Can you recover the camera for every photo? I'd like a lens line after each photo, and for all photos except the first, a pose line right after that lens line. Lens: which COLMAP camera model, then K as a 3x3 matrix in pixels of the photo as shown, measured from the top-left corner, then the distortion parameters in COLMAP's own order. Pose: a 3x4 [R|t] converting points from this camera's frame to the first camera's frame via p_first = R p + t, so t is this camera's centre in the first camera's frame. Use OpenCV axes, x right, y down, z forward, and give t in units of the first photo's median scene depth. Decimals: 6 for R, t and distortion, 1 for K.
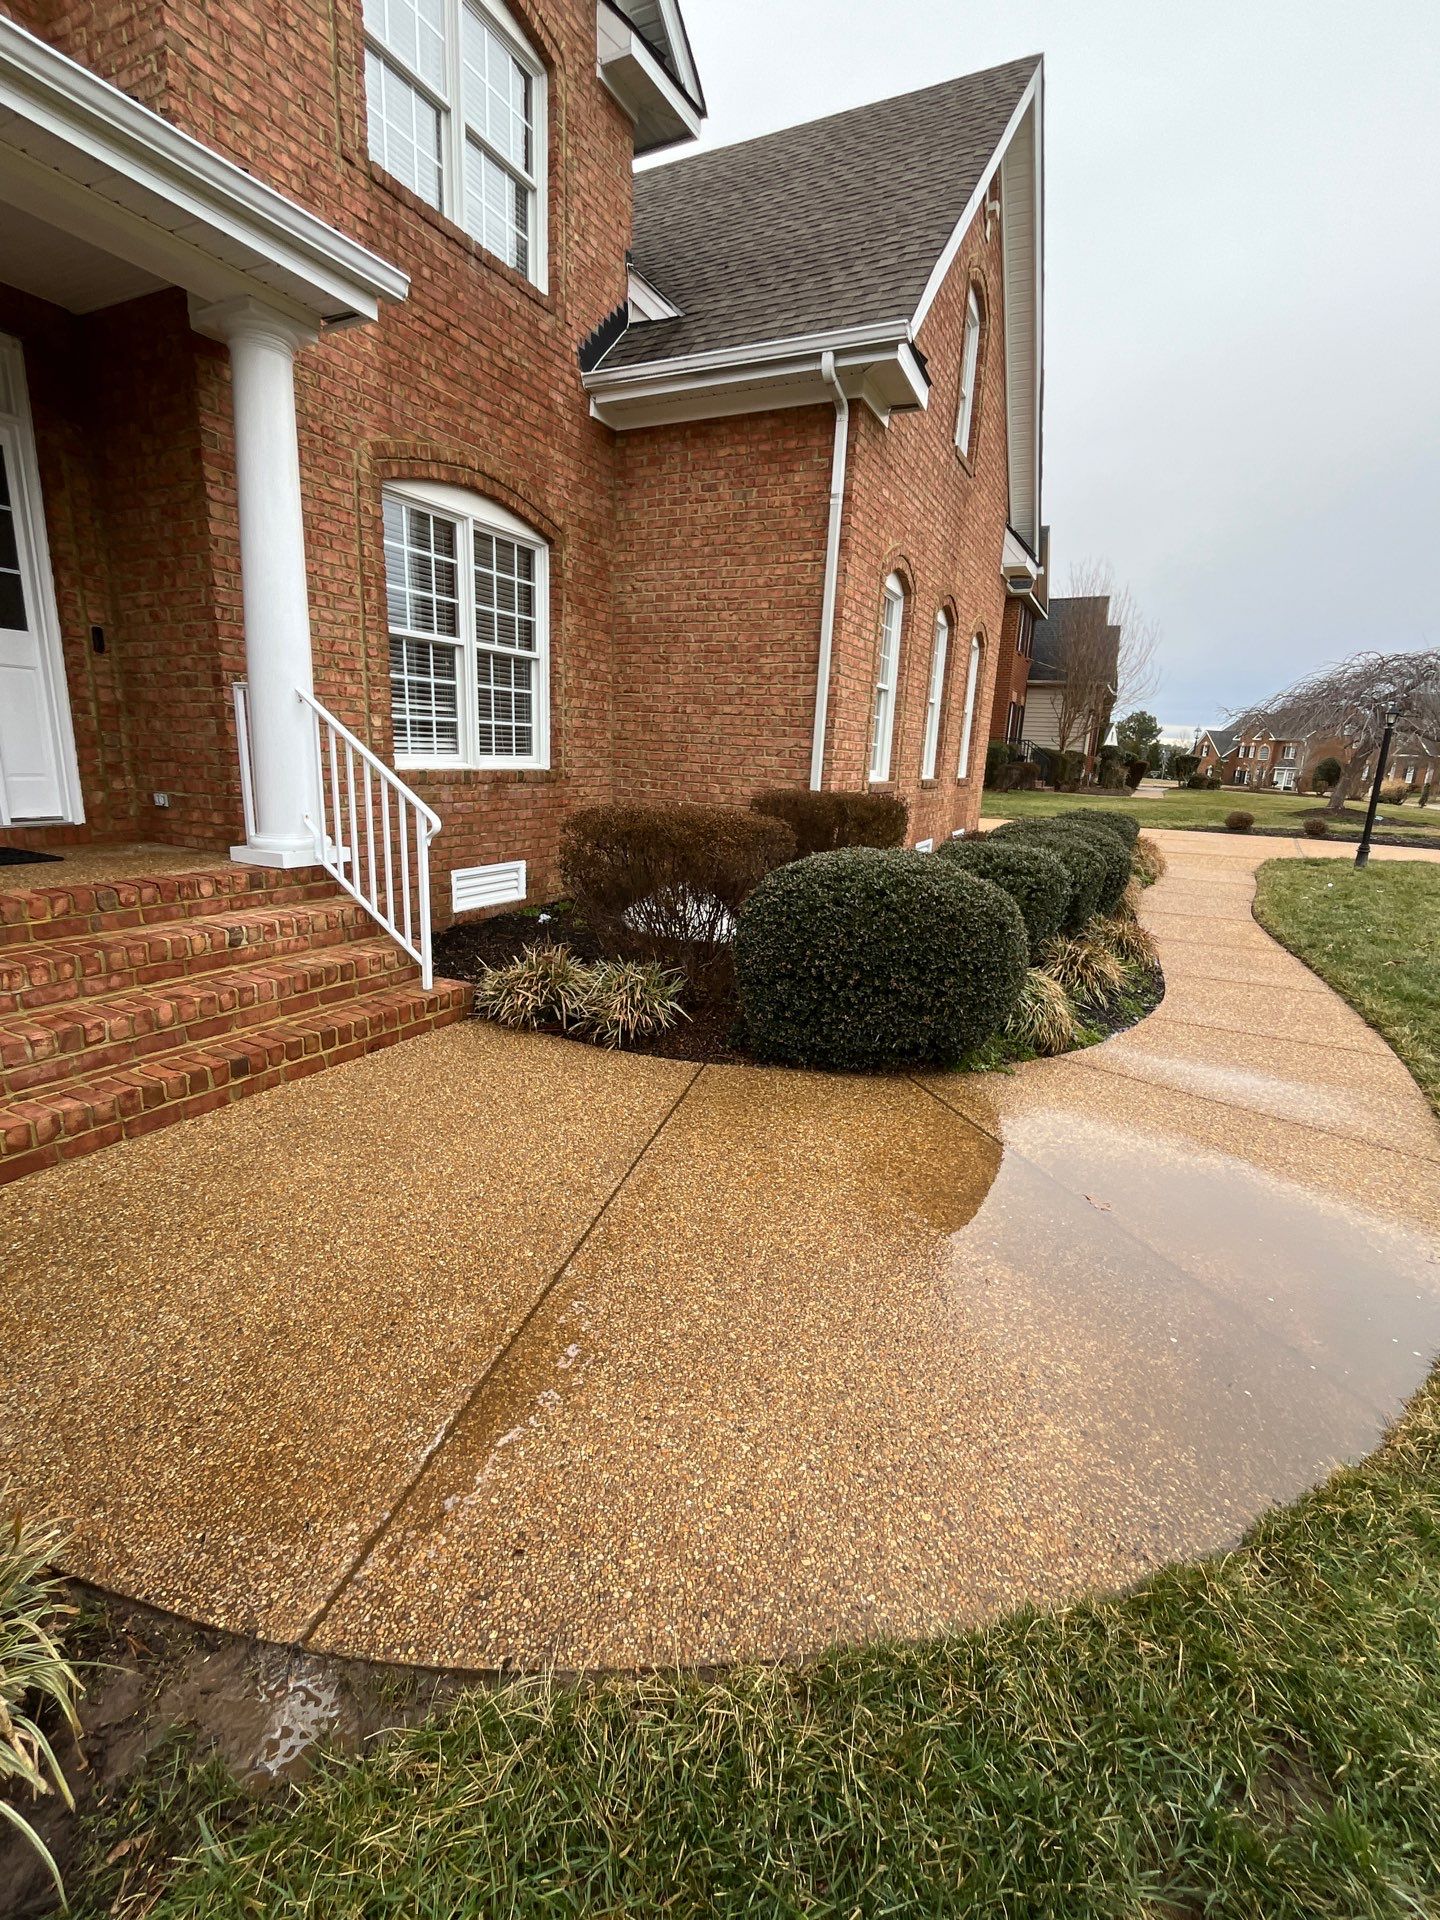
lens RADIAL K [[862.0, 0, 730.2], [0, 862.0, 965.7], [0, 0, 1]] dist [-0.004560, -0.000330]
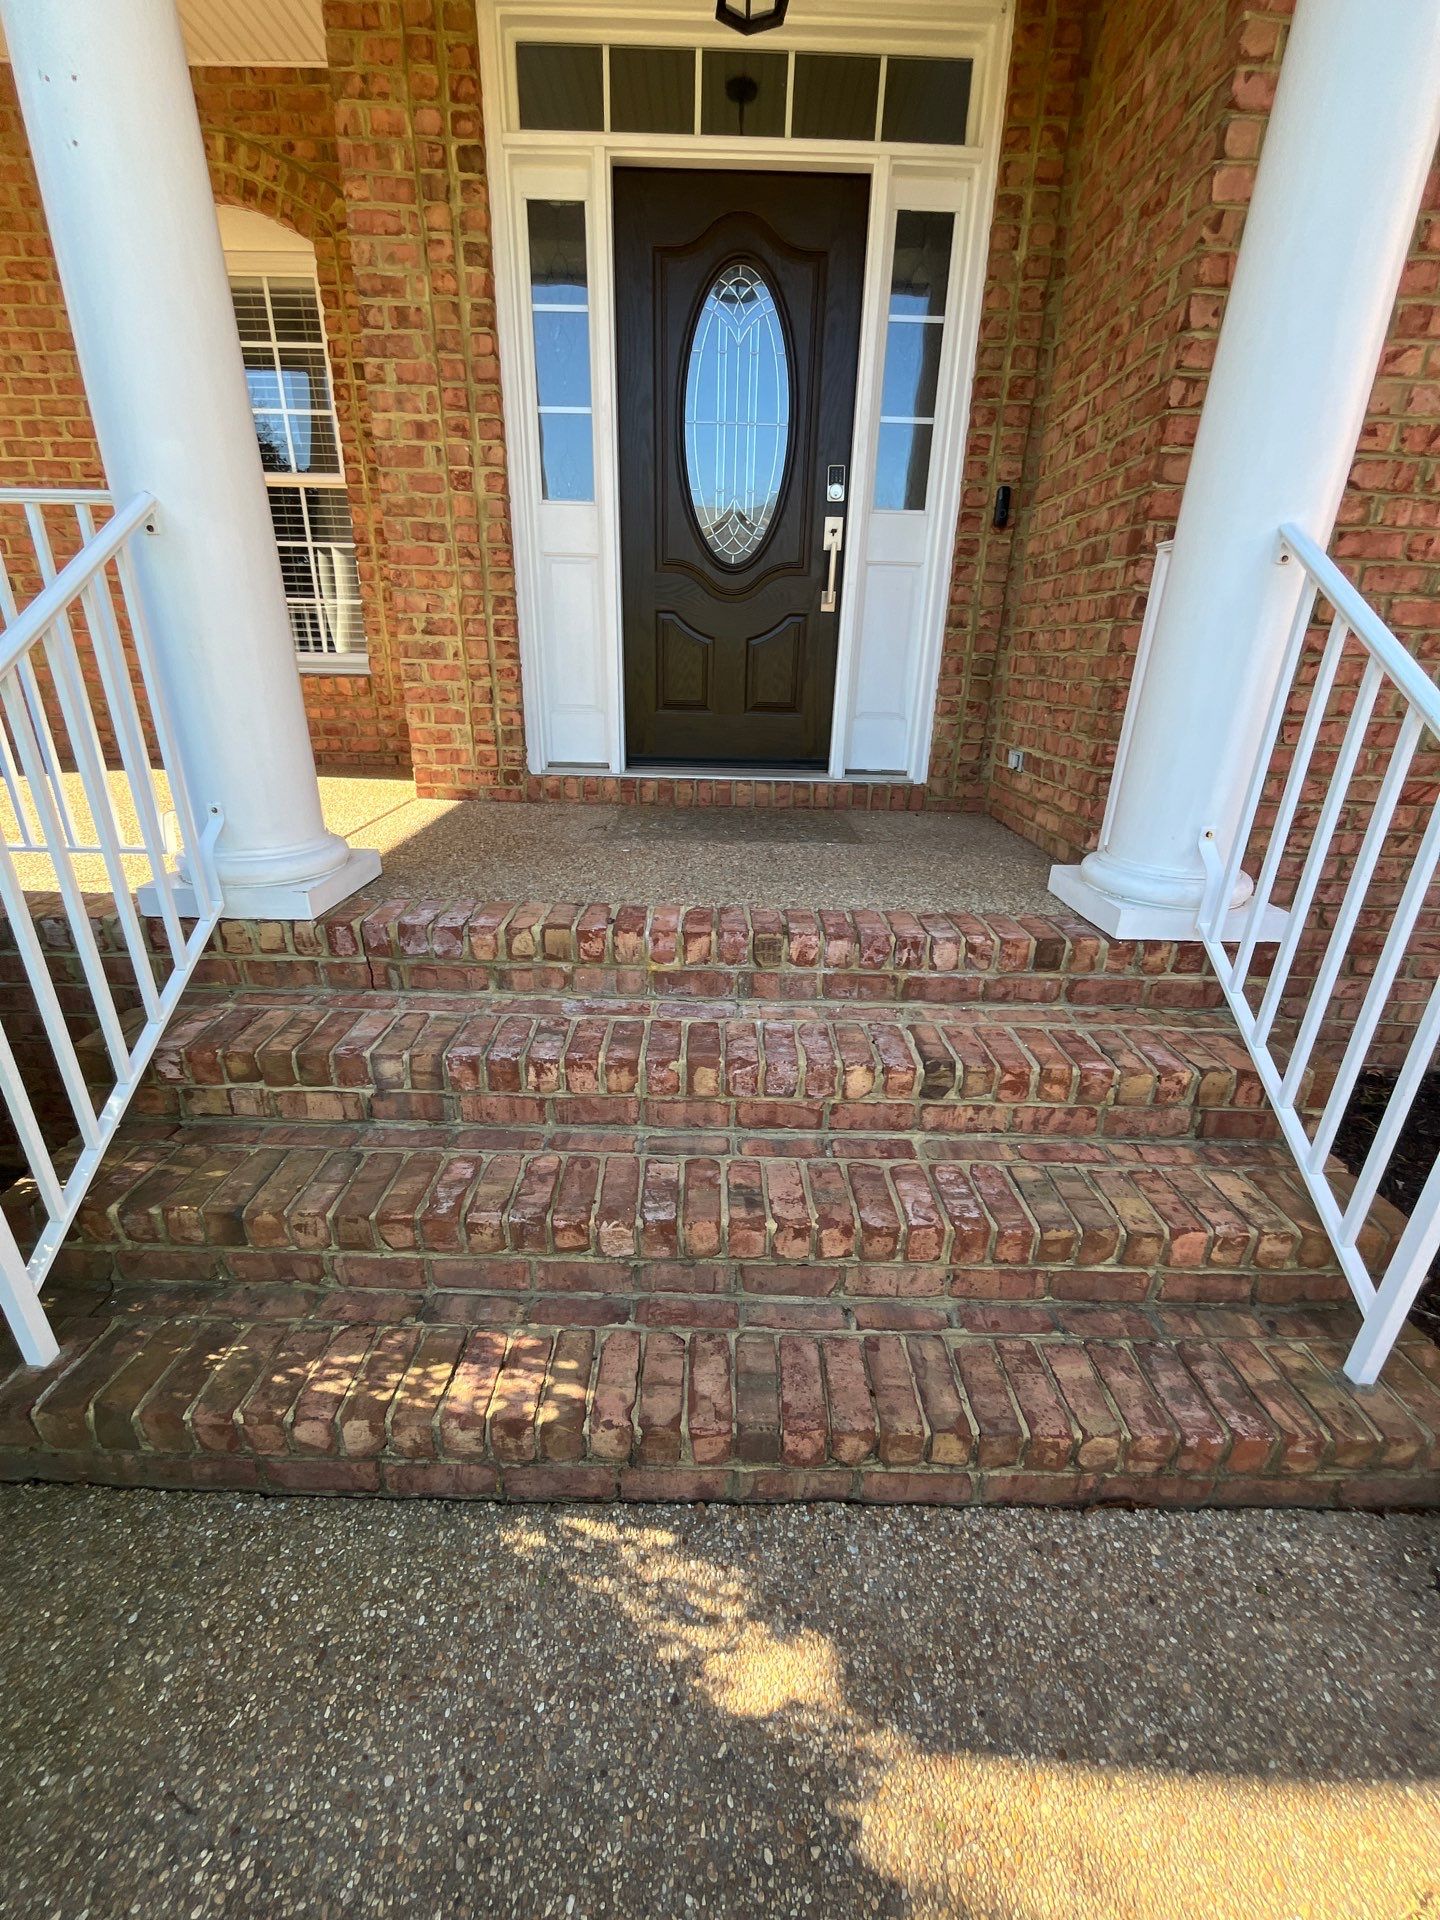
lens RADIAL K [[790.4, 0, 716.2], [0, 790.4, 956.5], [0, 0, 1]] dist [-0.003173, 0.000233]
pose [[0.454456, 0.296671, -0.839914, -0.284364], [-0.220186, 0.951062, 0.216793, -0.170421], [0.863127, 0.086415, 0.497539, 0.676338]]
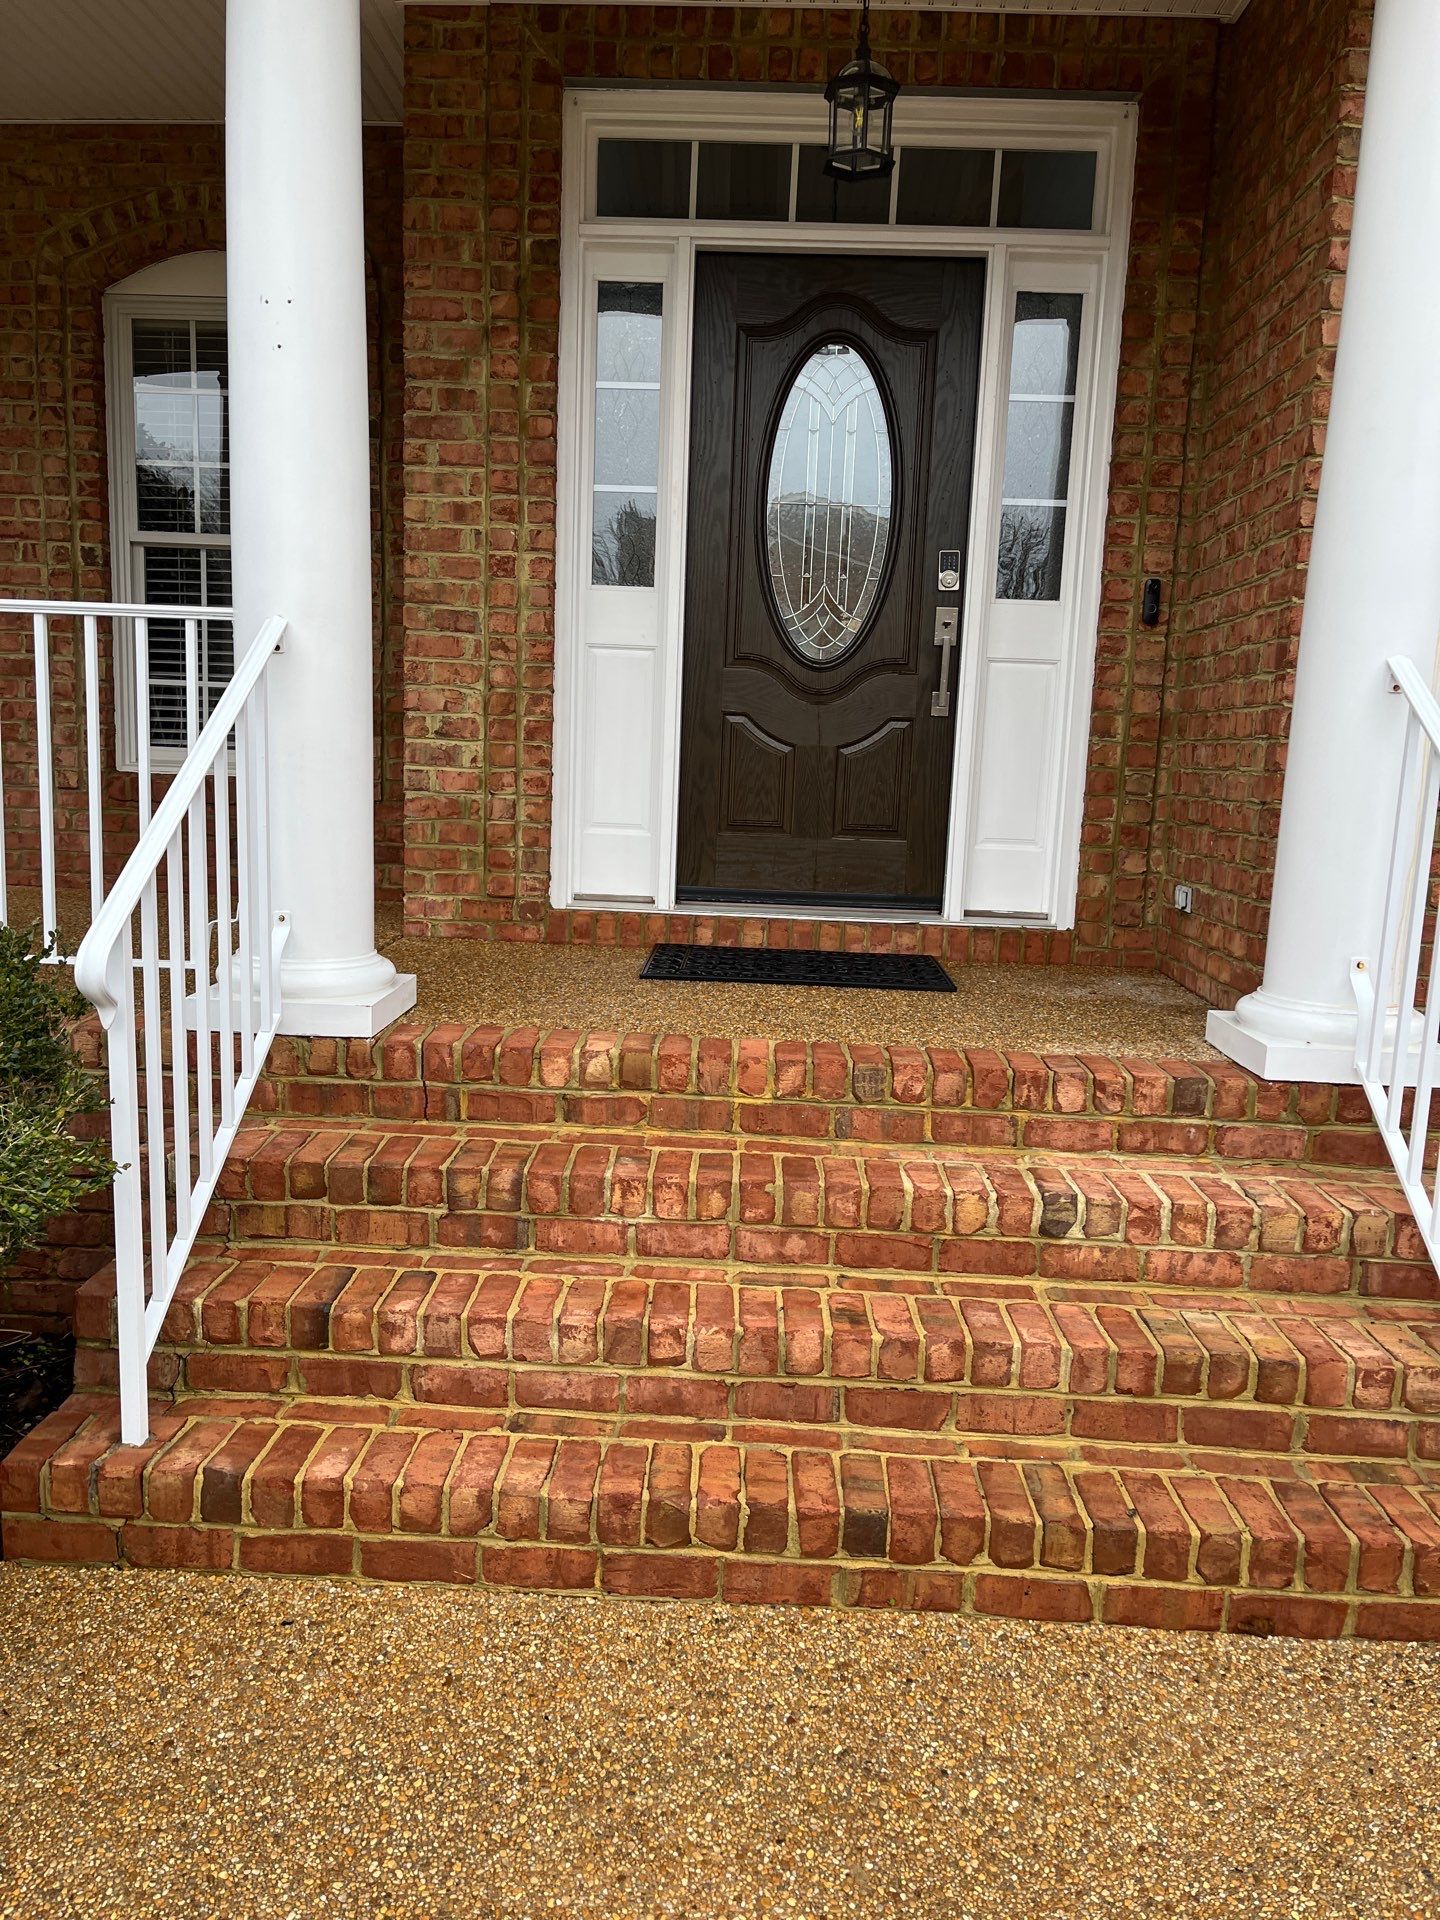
lens RADIAL K [[1465.2, 0, 680.9], [0, 1465.2, 961.9], [0, 0, 1]] dist [0.046057, -0.025014]
pose [[0.409784, 0.112817, -0.905179, 0.013213], [-0.240500, 0.970574, 0.012090, -0.123918], [0.879908, 0.212741, 0.424858, 0.489055]]
